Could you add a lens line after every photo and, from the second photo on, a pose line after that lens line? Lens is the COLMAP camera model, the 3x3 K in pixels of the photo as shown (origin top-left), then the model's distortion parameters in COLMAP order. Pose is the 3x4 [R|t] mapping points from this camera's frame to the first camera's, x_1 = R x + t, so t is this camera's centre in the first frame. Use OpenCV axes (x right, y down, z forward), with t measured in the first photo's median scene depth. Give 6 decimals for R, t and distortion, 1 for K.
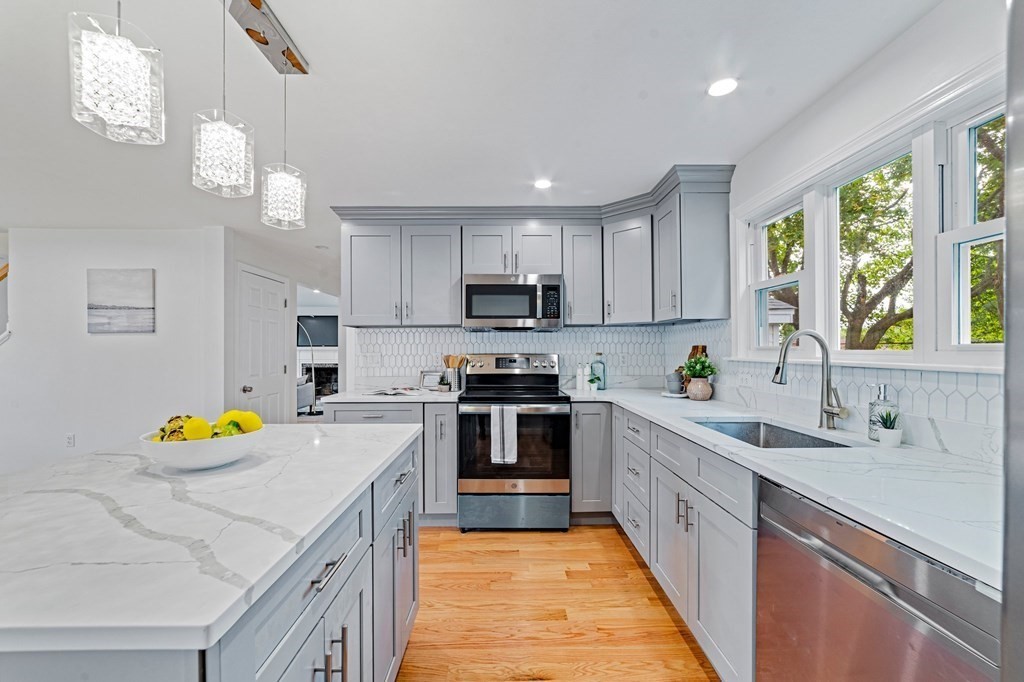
lens RADIAL K [[404.5, 0, 507.1], [0, 404.5, 347.5], [0, 0, 1]] dist [-0.010180, 0.002346]
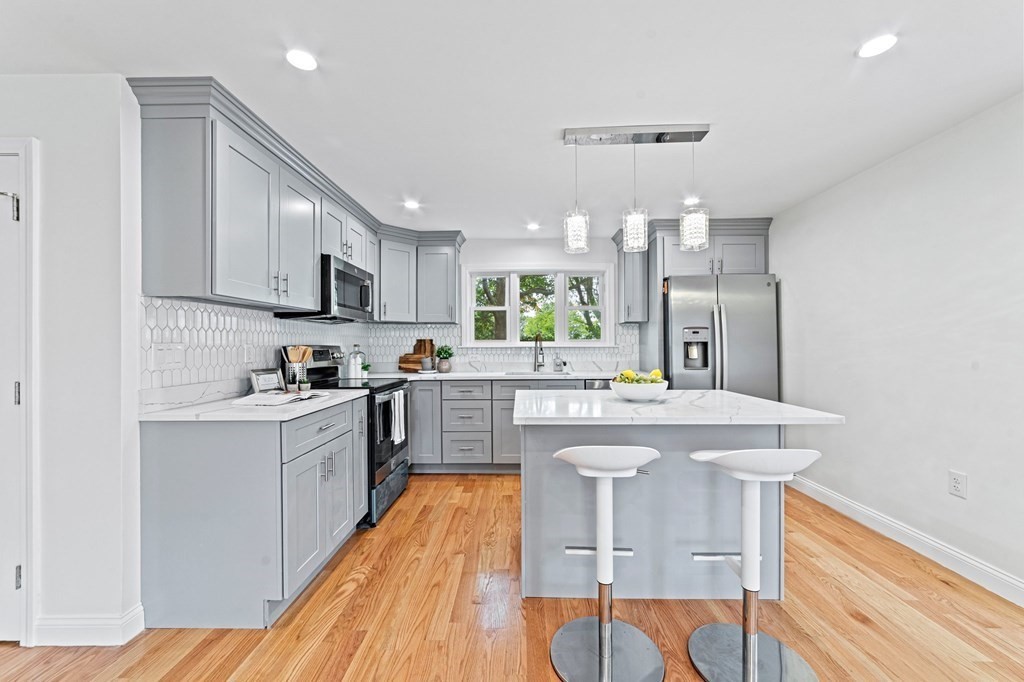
lens RADIAL K [[404.5, 0, 511.6], [0, 404.5, 341.0], [0, 0, 1]] dist [-0.010180, 0.002346]
pose [[0.036798, 0.009730, 0.999275, -1.196155], [-0.000652, 0.999953, -0.009713, 0.019808], [-0.999322, -0.000294, 0.036803, 0.702061]]
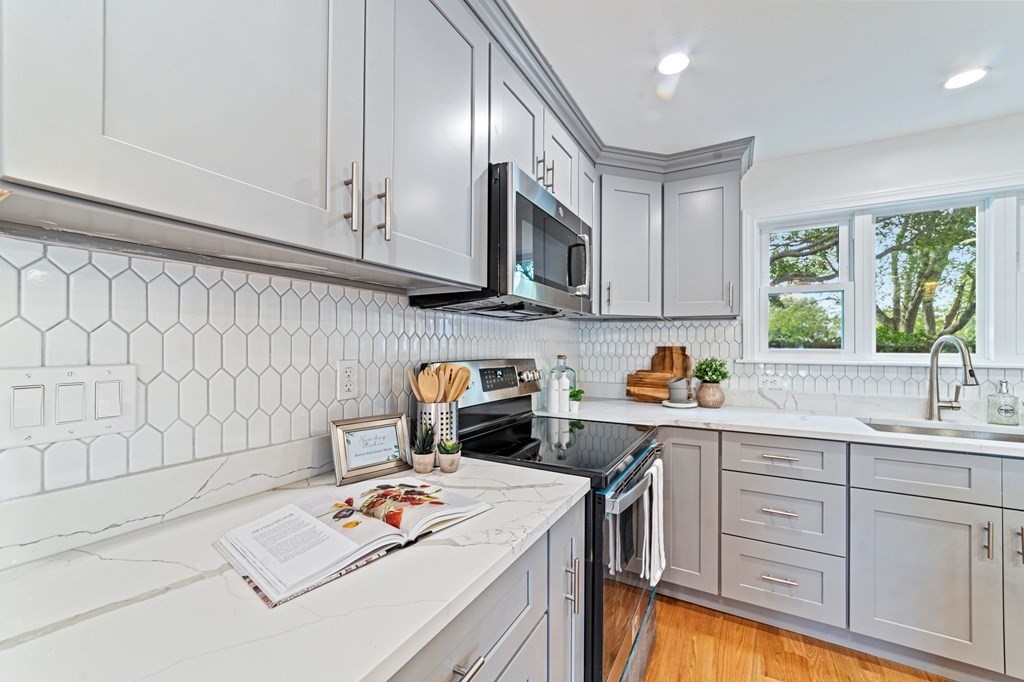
lens RADIAL K [[404.5, 0, 514.6], [0, 404.5, 343.8], [0, 0, 1]] dist [-0.010180, 0.002346]
pose [[0.497307, 0.011739, 0.867495, -0.547760], [-0.011098, 0.999913, -0.007168, 0.000218], [-0.867504, -0.006062, 0.497394, 0.977579]]
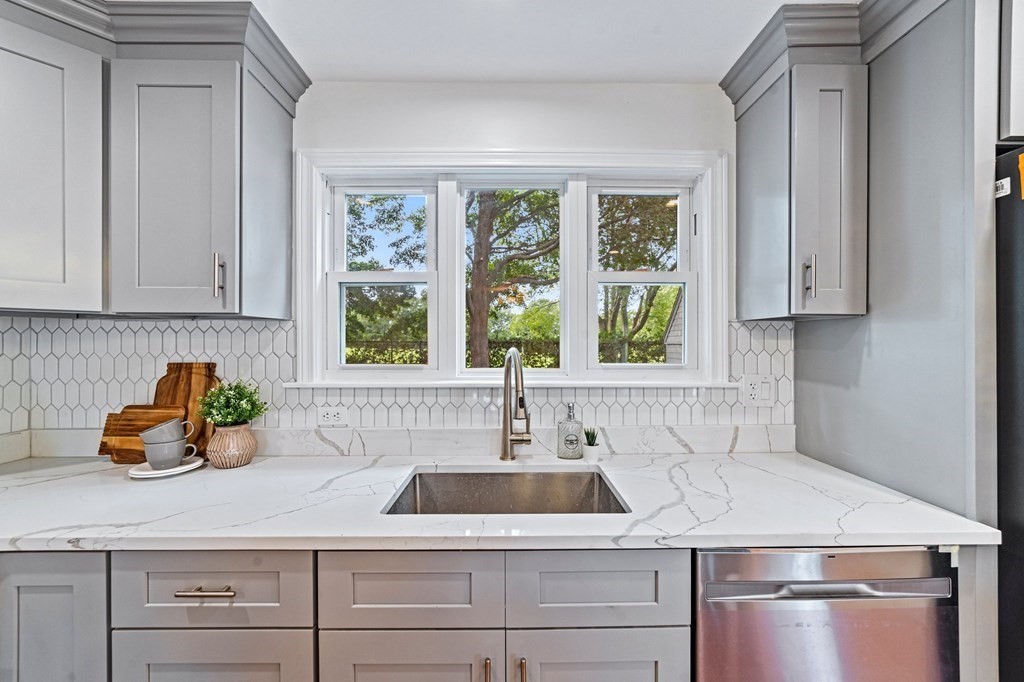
lens RADIAL K [[404.5, 0, 514.9], [0, 404.5, 344.0], [0, 0, 1]] dist [-0.010180, 0.002346]
pose [[-0.001280, -0.001080, 0.999999, -0.068468], [-0.004046, 0.999991, 0.001075, -0.035945], [-0.999991, -0.004045, -0.001285, 0.651654]]
